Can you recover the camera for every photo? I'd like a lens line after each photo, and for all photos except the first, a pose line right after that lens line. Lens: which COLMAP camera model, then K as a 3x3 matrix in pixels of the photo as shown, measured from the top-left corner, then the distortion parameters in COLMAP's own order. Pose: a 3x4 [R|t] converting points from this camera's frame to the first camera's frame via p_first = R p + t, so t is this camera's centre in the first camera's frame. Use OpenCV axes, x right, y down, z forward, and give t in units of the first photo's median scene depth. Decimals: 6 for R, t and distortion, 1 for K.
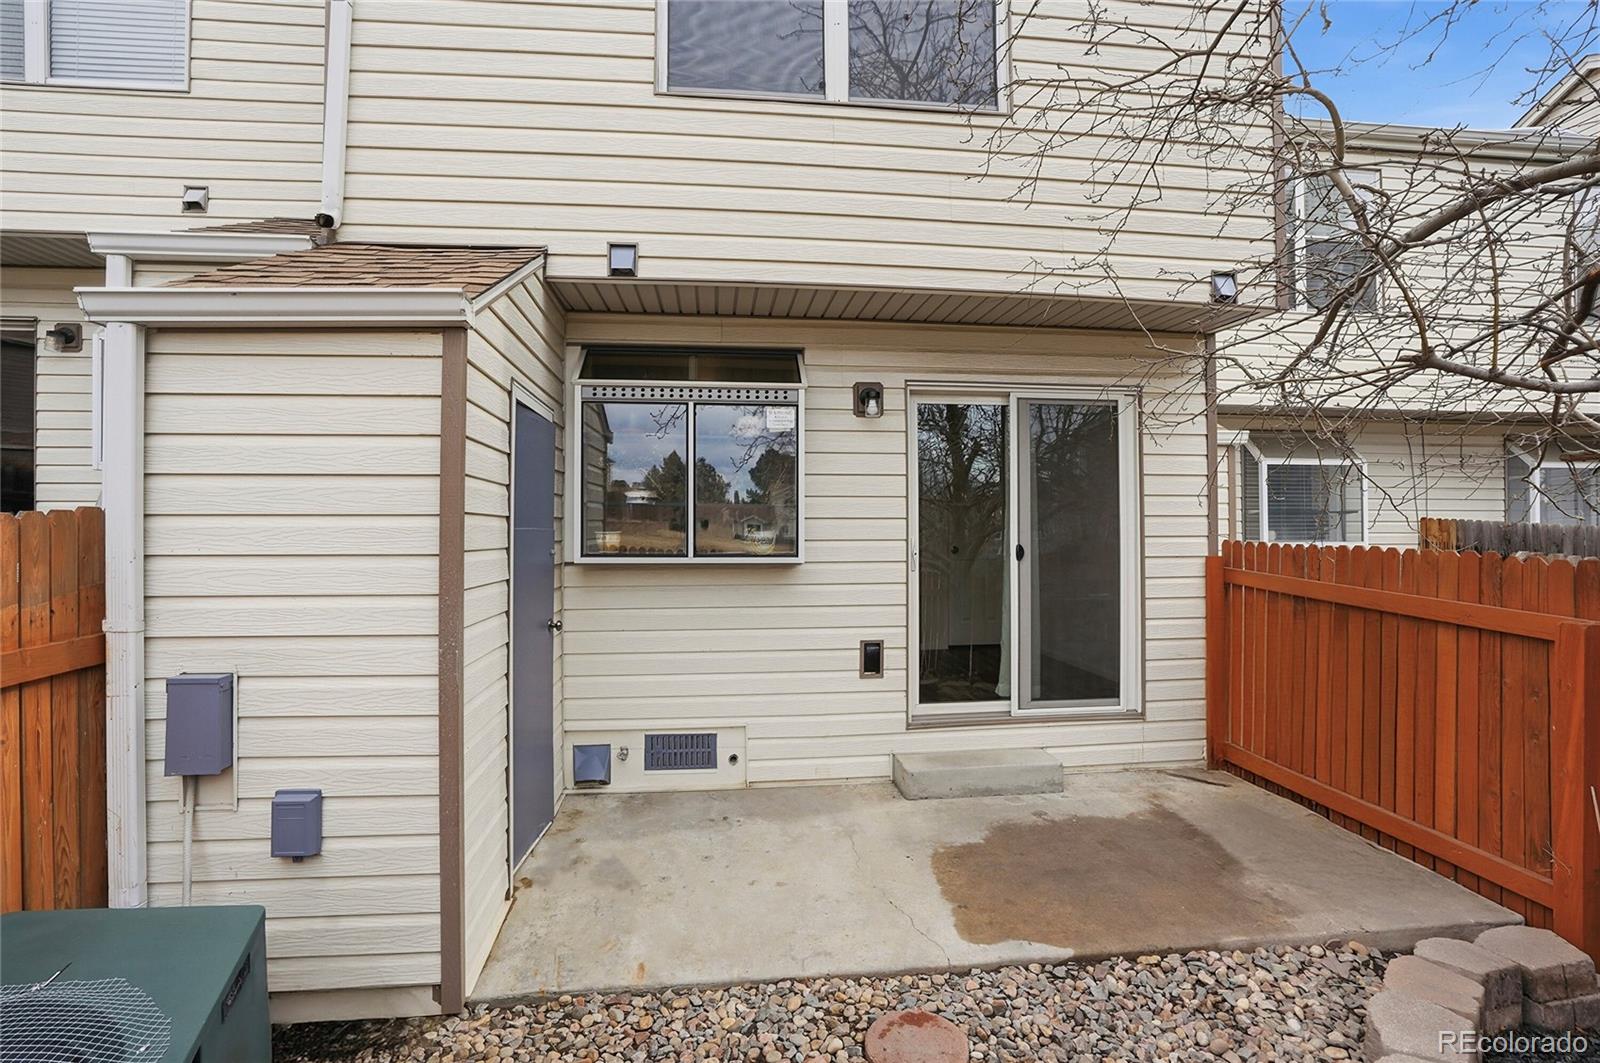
lens RADIAL K [[748.6, 0, 796.1], [0, 748.6, 531.6], [0, 0, 1]] dist [-0.074261, 0.033023]
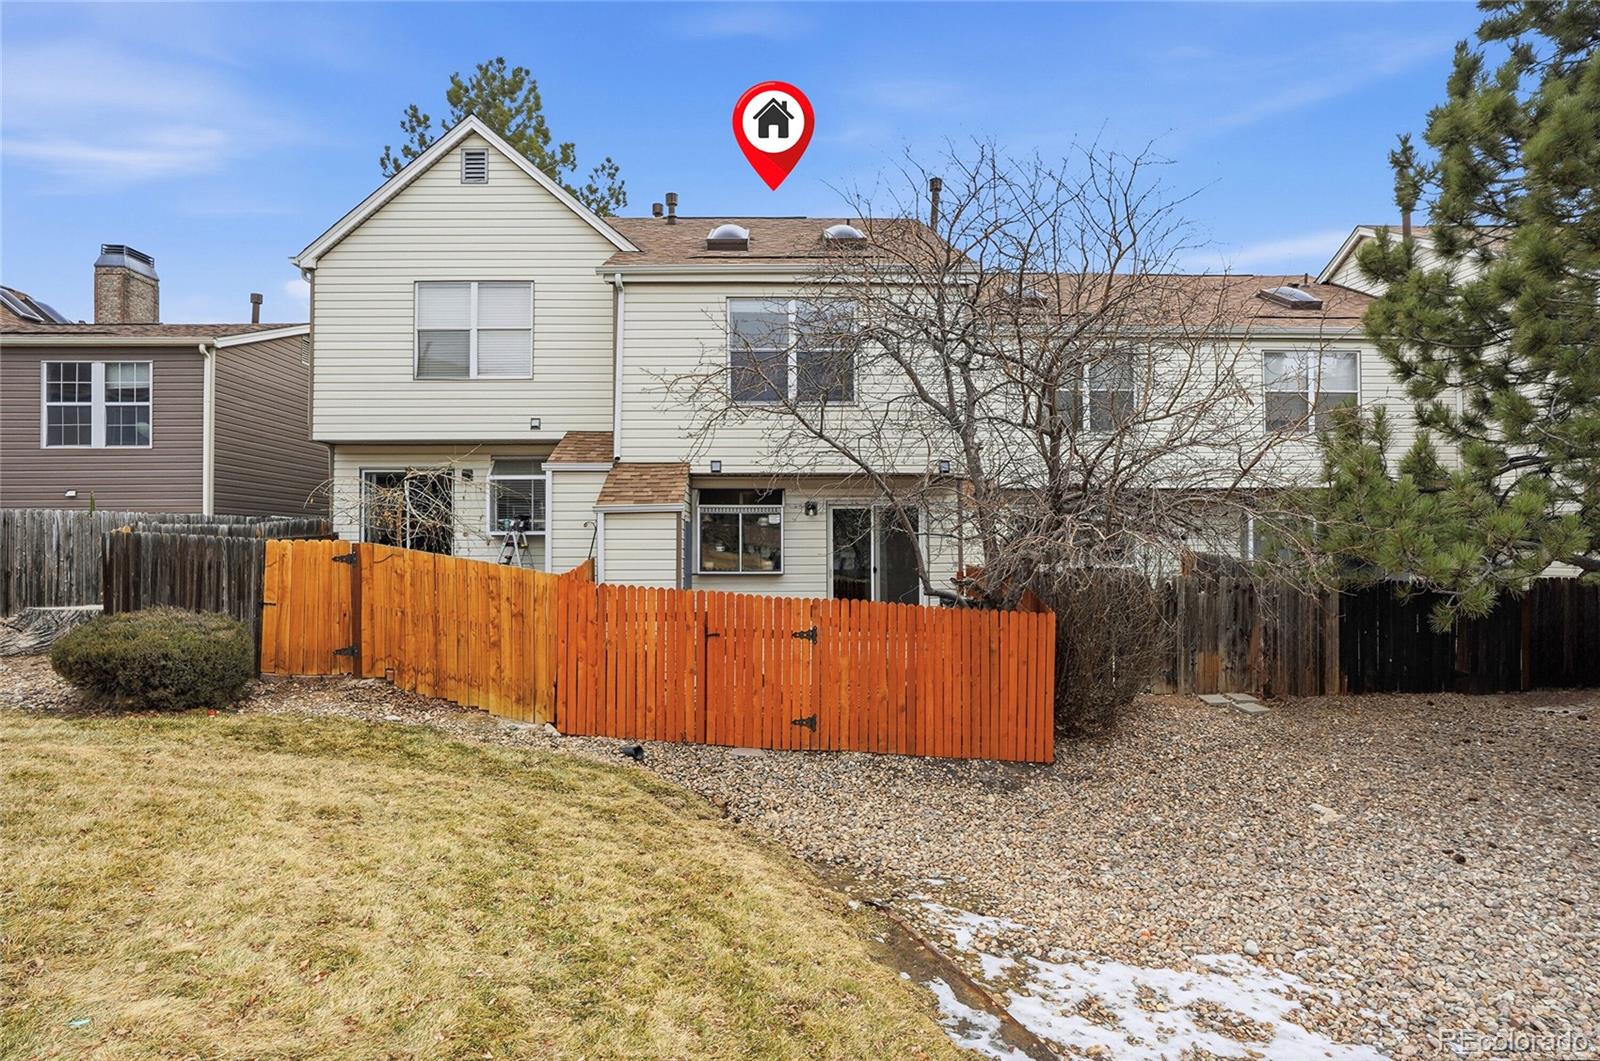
lens RADIAL K [[910.2, 0, 800.7], [0, 910.2, 550.8], [0, 0, 1]] dist [-0.045613, 0.000737]
pose [[0.996880, -0.002436, -0.078894, 0.315778], [0.002473, 0.999997, 0.000373, -0.038315], [0.078893, -0.000567, 0.996883, -2.131263]]
